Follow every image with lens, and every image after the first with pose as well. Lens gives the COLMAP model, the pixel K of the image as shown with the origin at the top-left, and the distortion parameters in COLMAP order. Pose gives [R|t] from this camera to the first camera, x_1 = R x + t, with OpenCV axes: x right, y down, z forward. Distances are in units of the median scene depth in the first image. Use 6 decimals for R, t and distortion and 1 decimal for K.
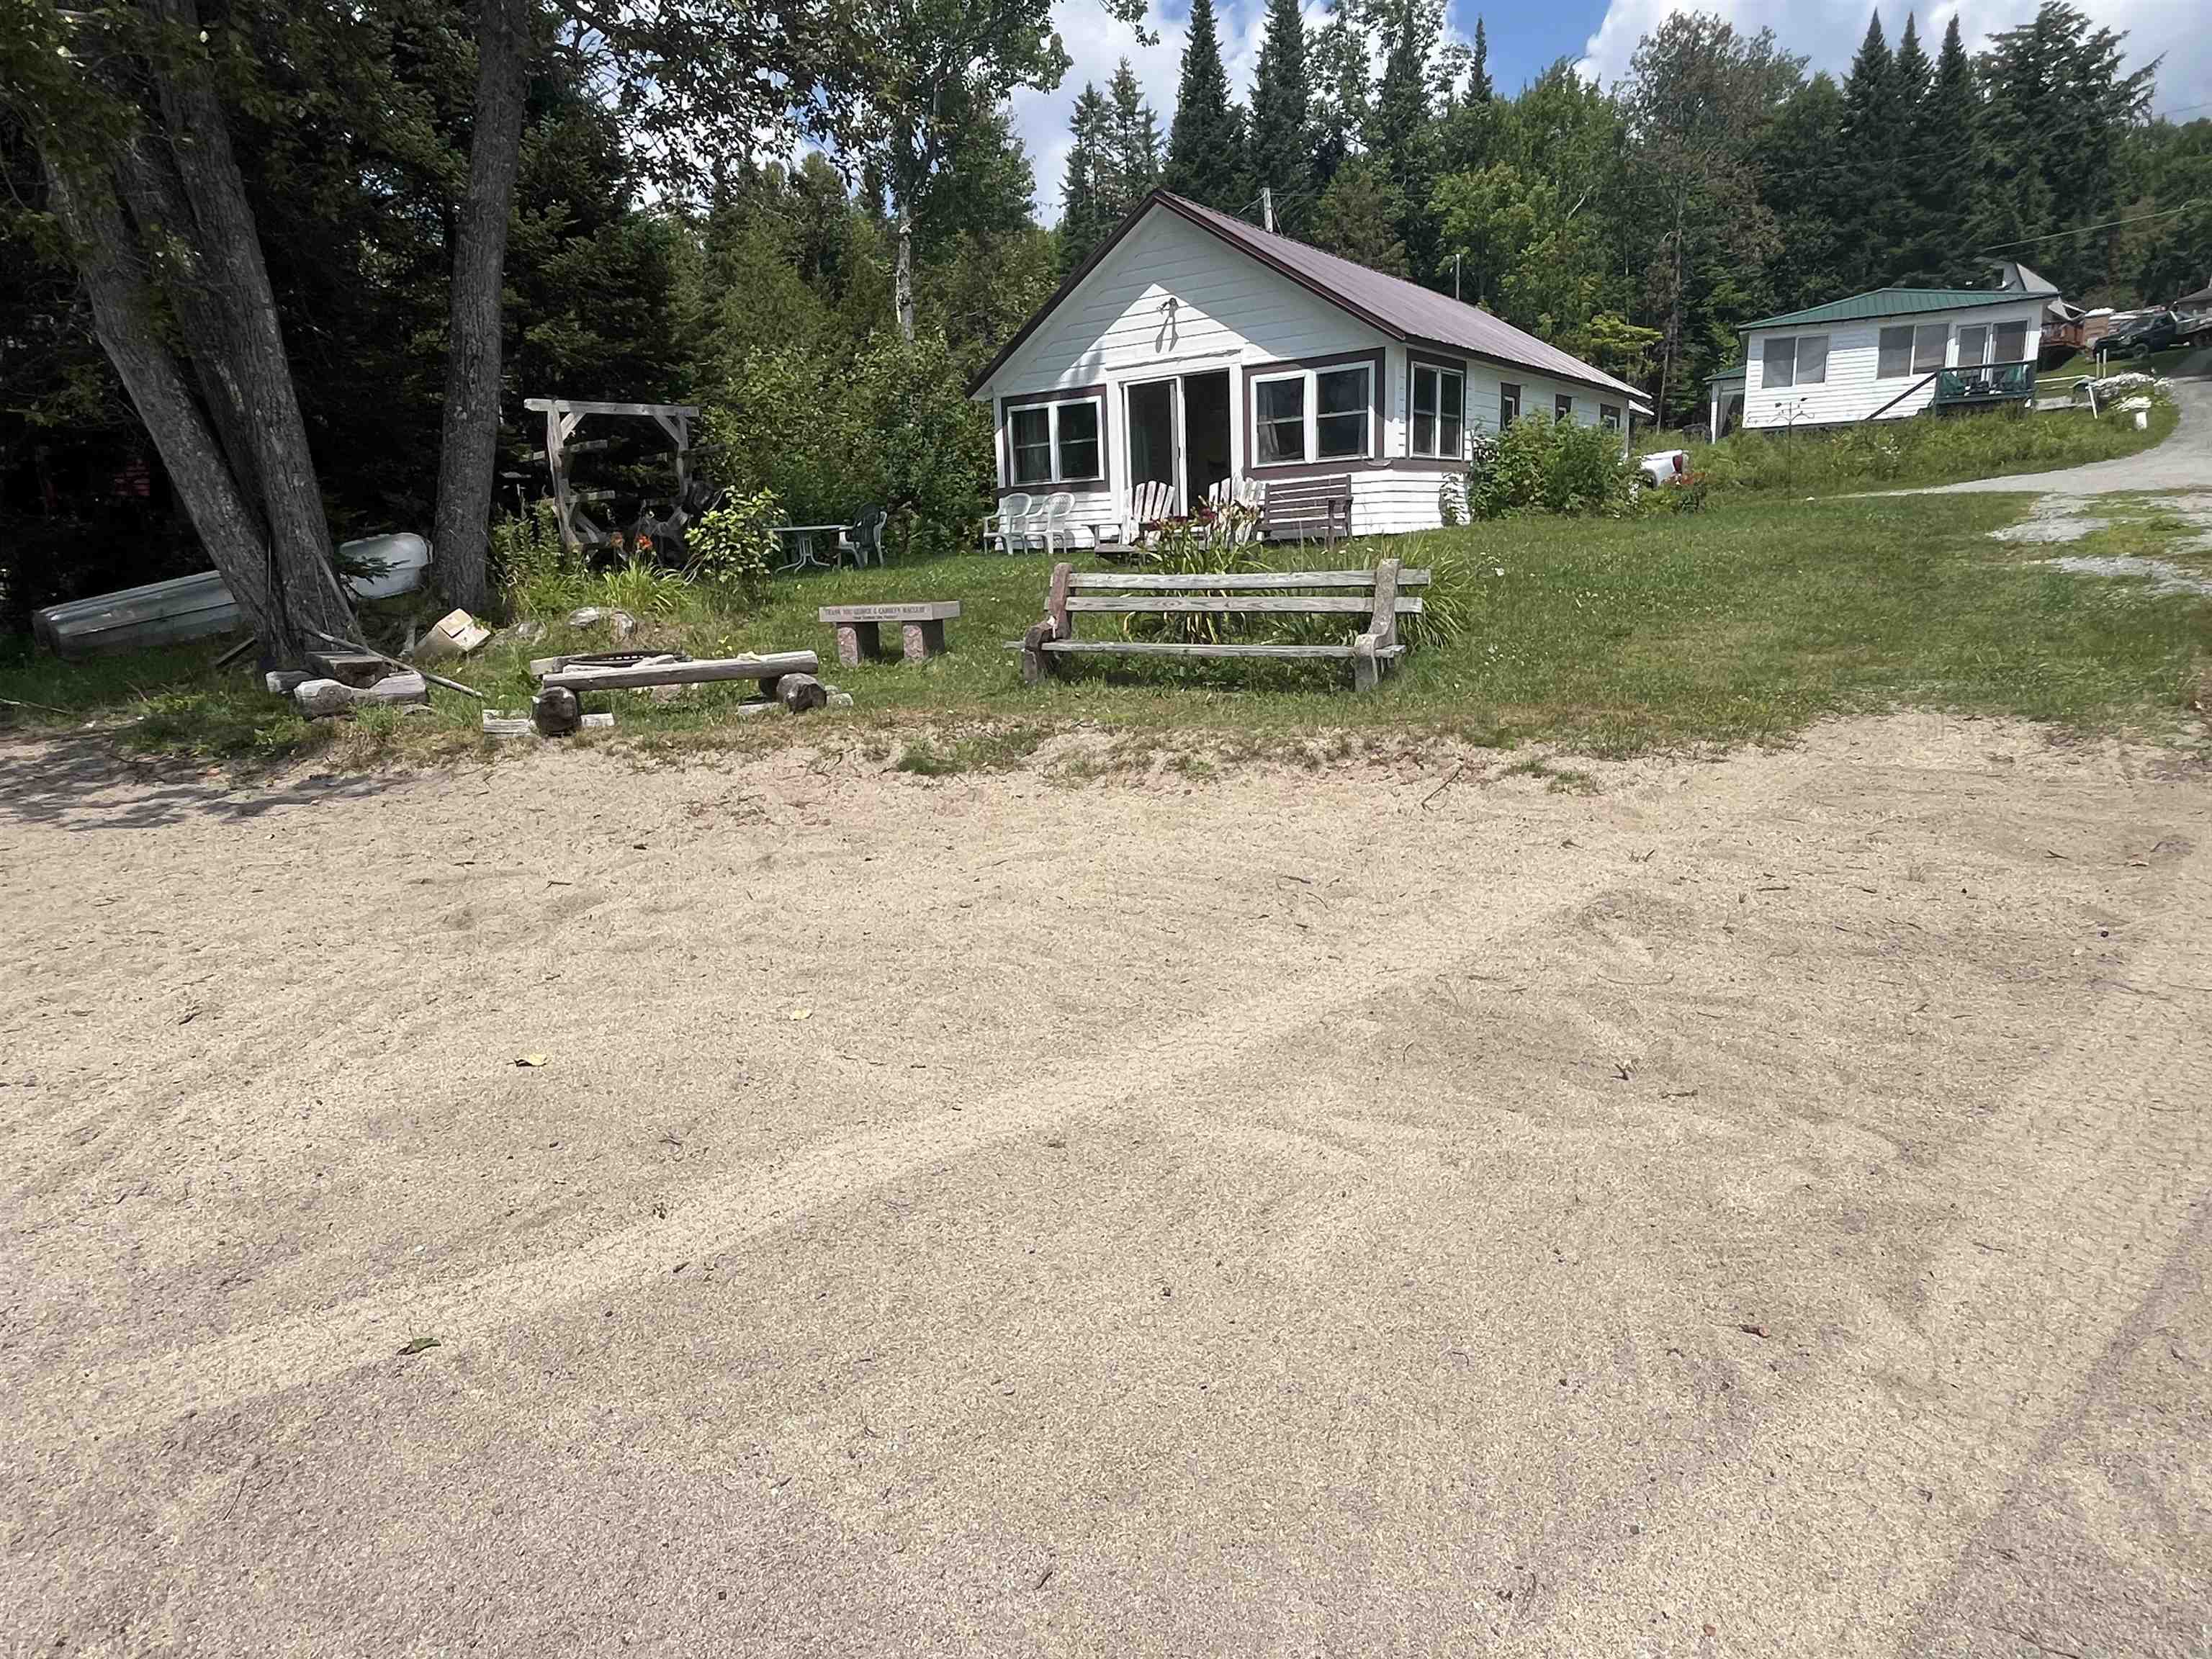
lens RADIAL K [[1255.3, 0, 1119.3], [0, 1255.3, 829.4], [0, 0, 1]] dist [-0.000518, -0.000288]
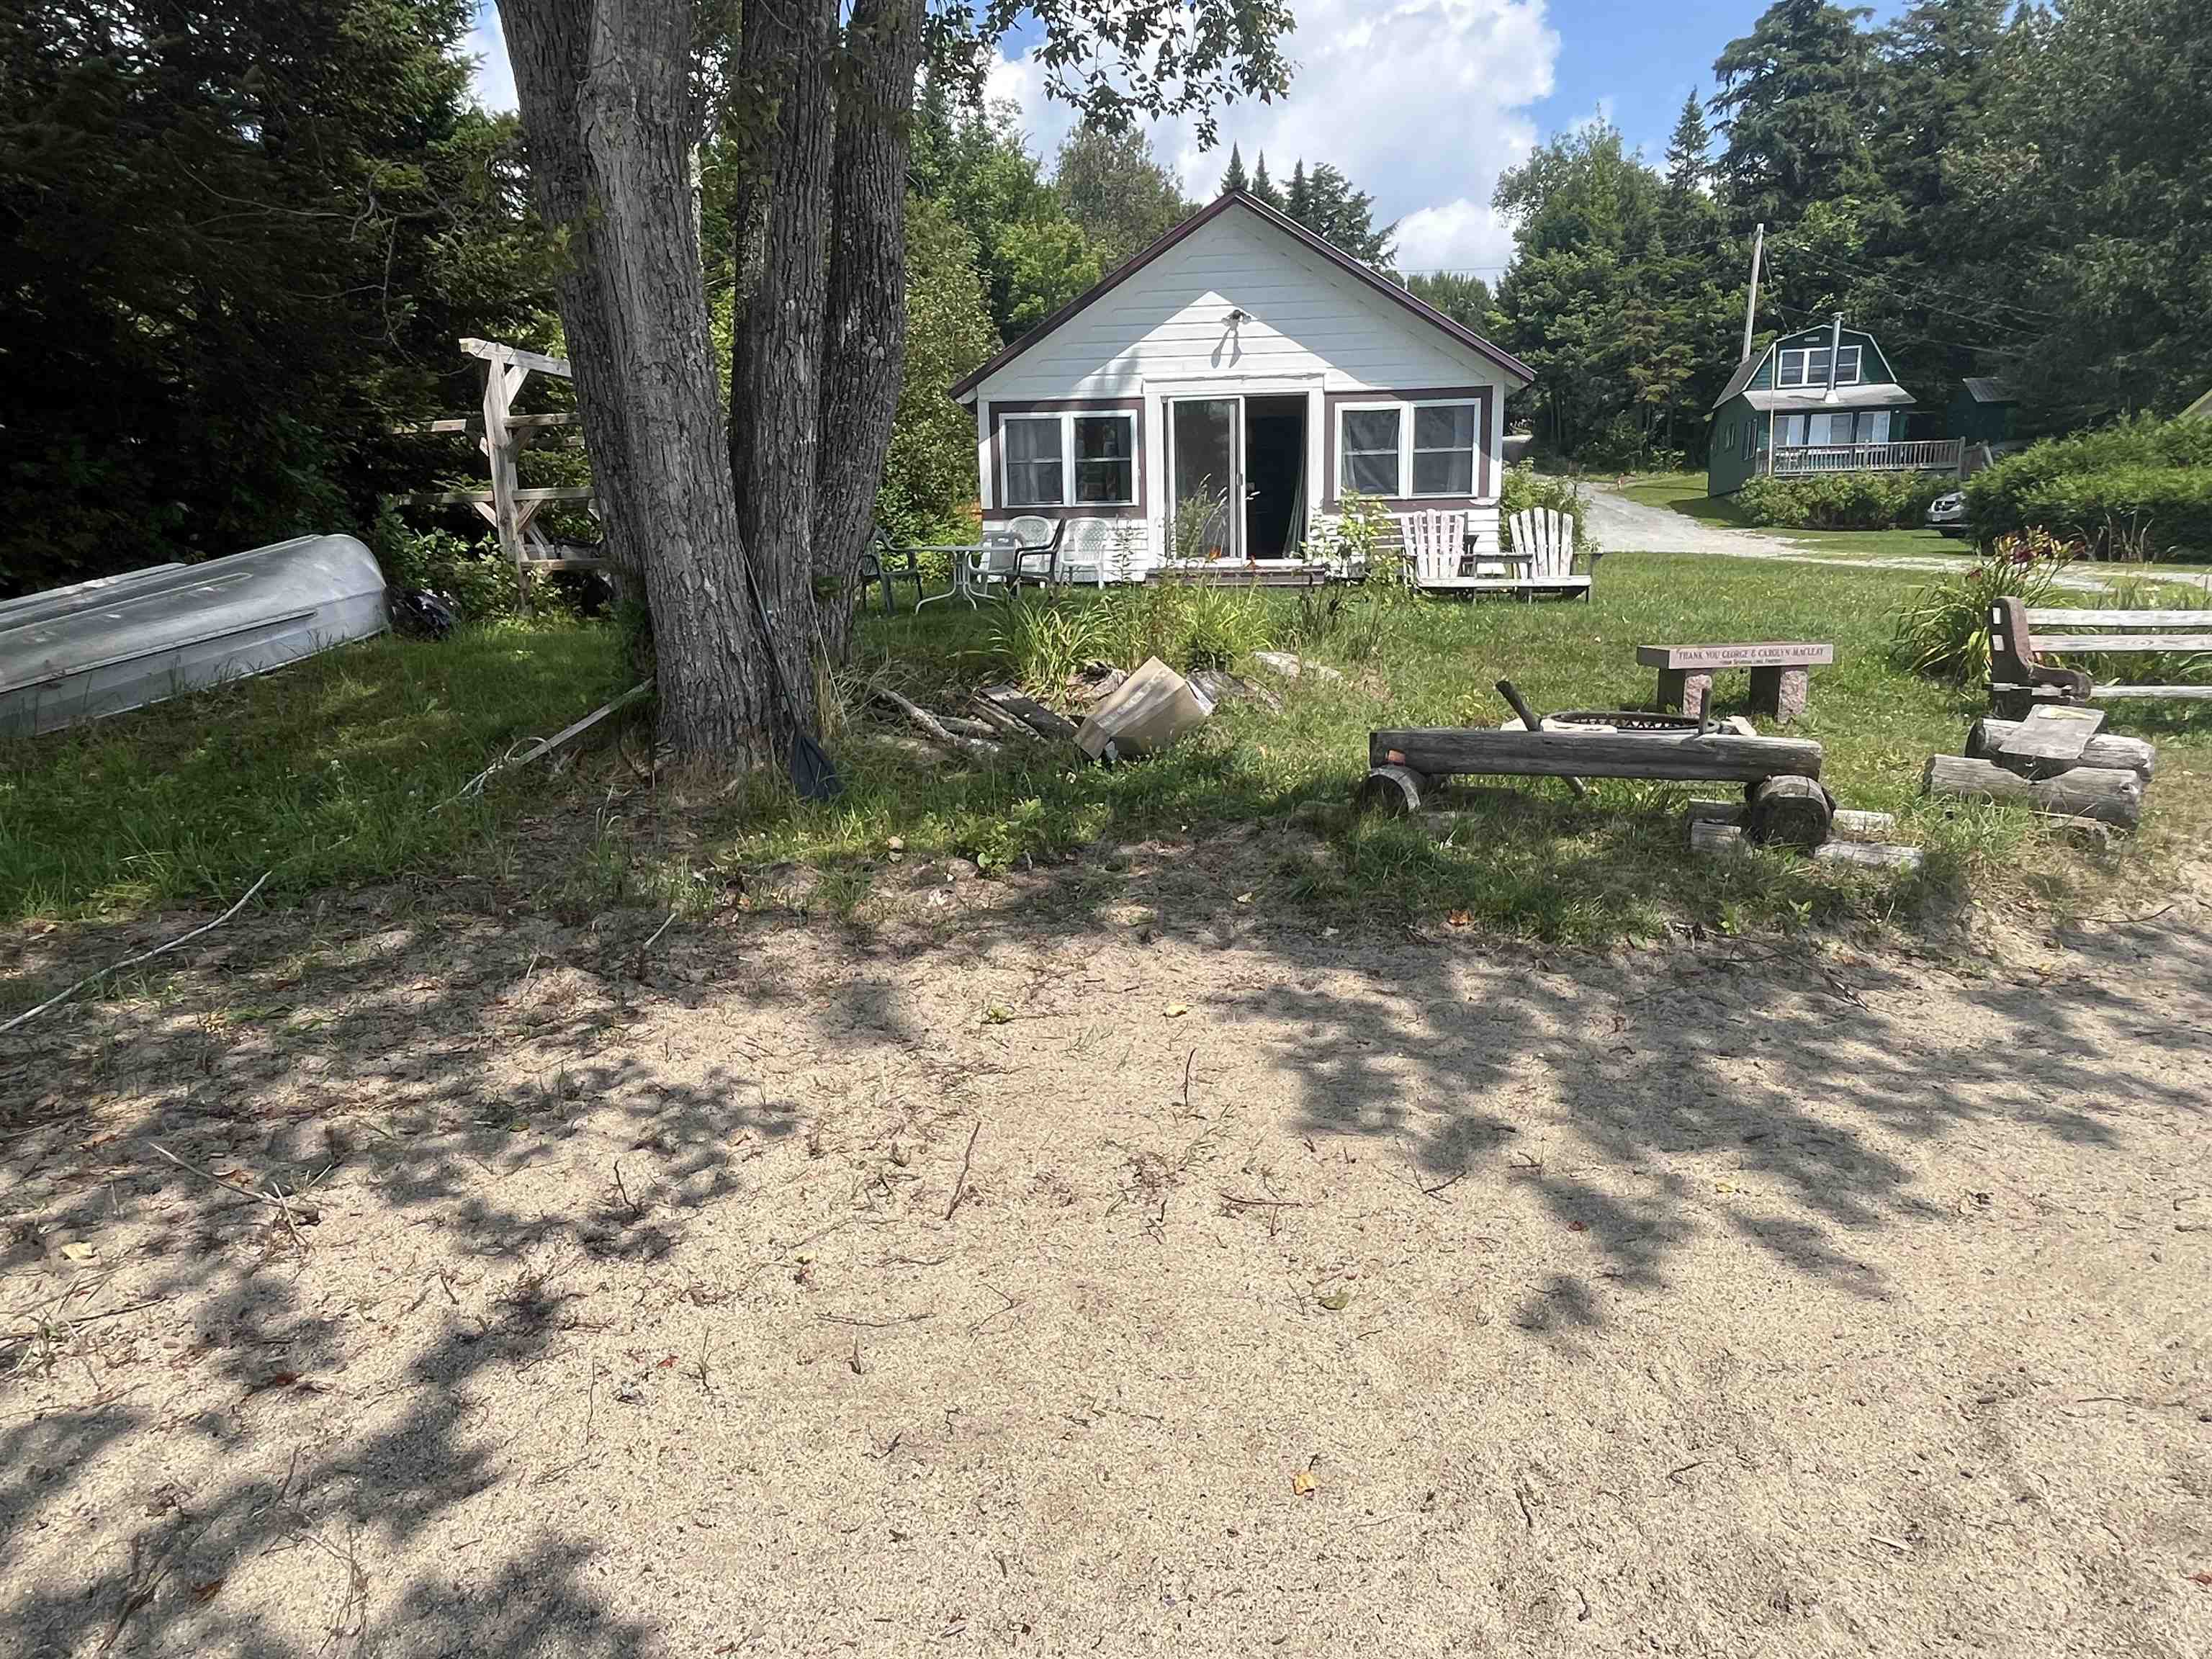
lens RADIAL K [[1255.3, 0, 1114.0], [0, 1255.3, 822.1], [0, 0, 1]] dist [-0.000518, -0.000288]
pose [[0.869509, -0.073124, 0.488474, -0.485032], [0.091838, 0.995669, -0.014426, -0.048291], [-0.485304, 0.057404, 0.872459, 0.263338]]
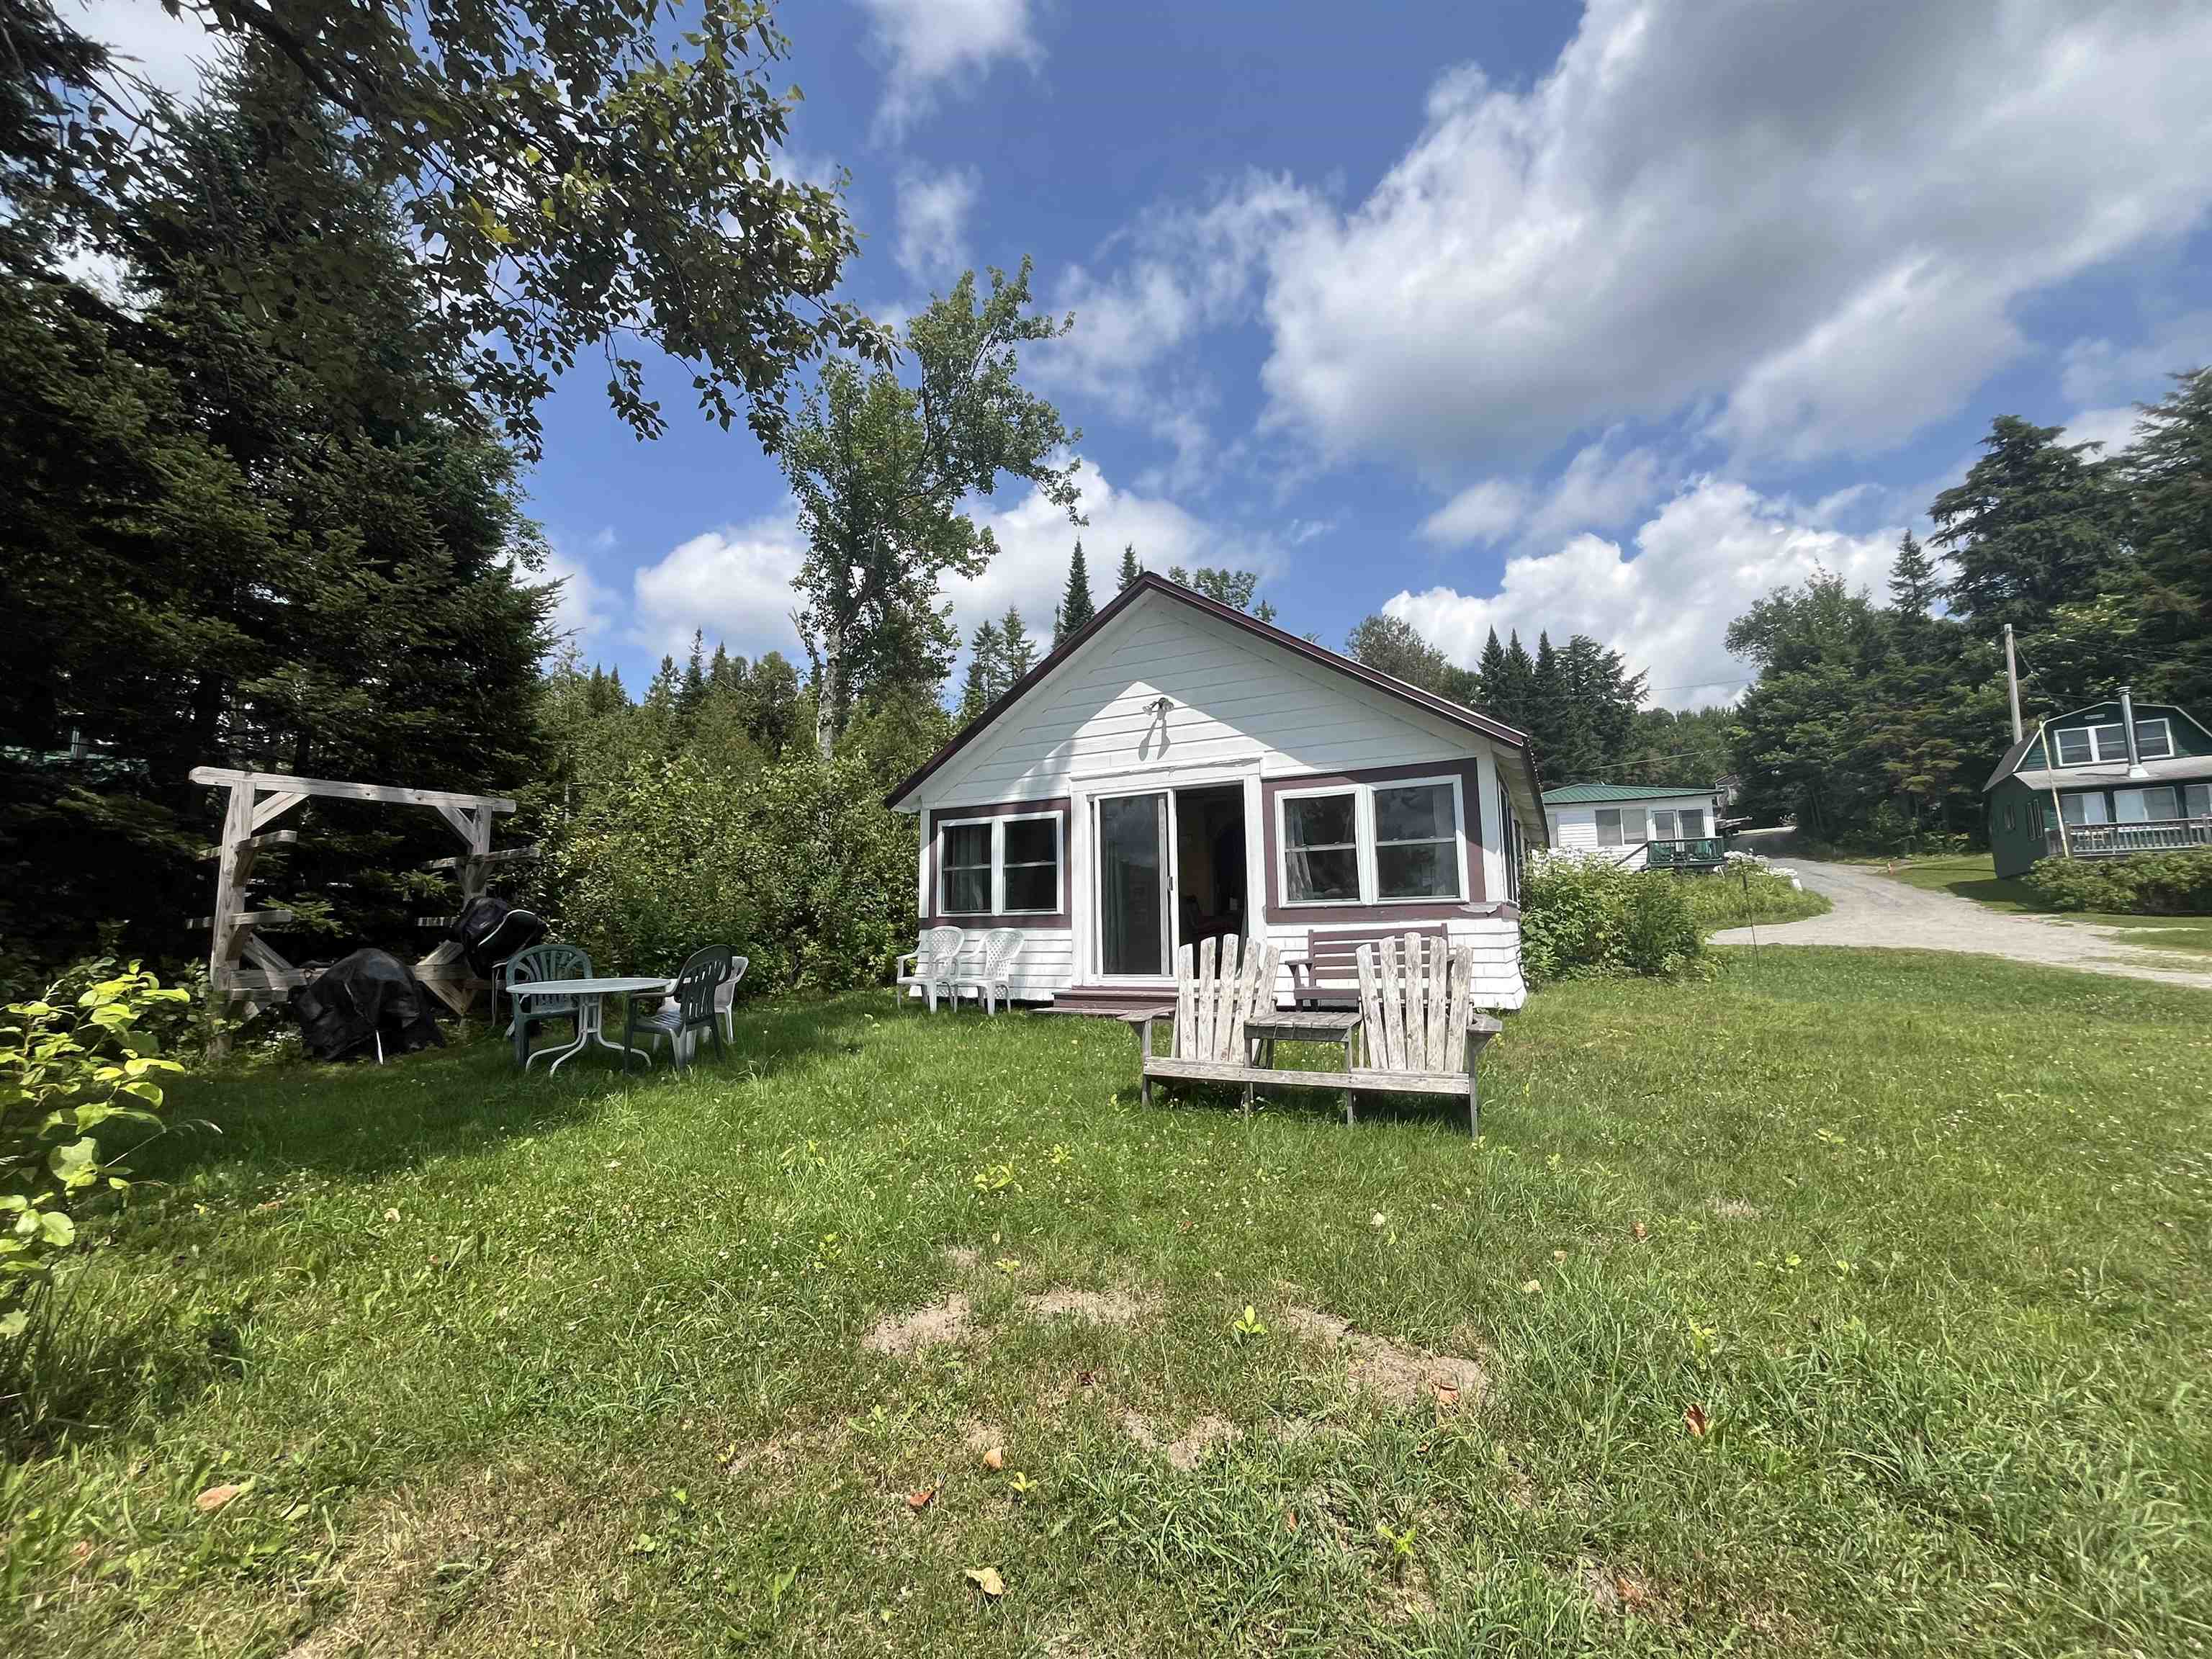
lens RADIAL K [[895.4, 0, 1106.0], [0, 895.4, 828.7], [0, 0, 1]] dist [-0.003173, 0.001101]
pose [[0.989319, 0.045516, 0.138482, -0.066359], [0.004709, 0.939527, -0.342443, -0.143971], [-0.145694, 0.339437, 0.929277, 0.484001]]
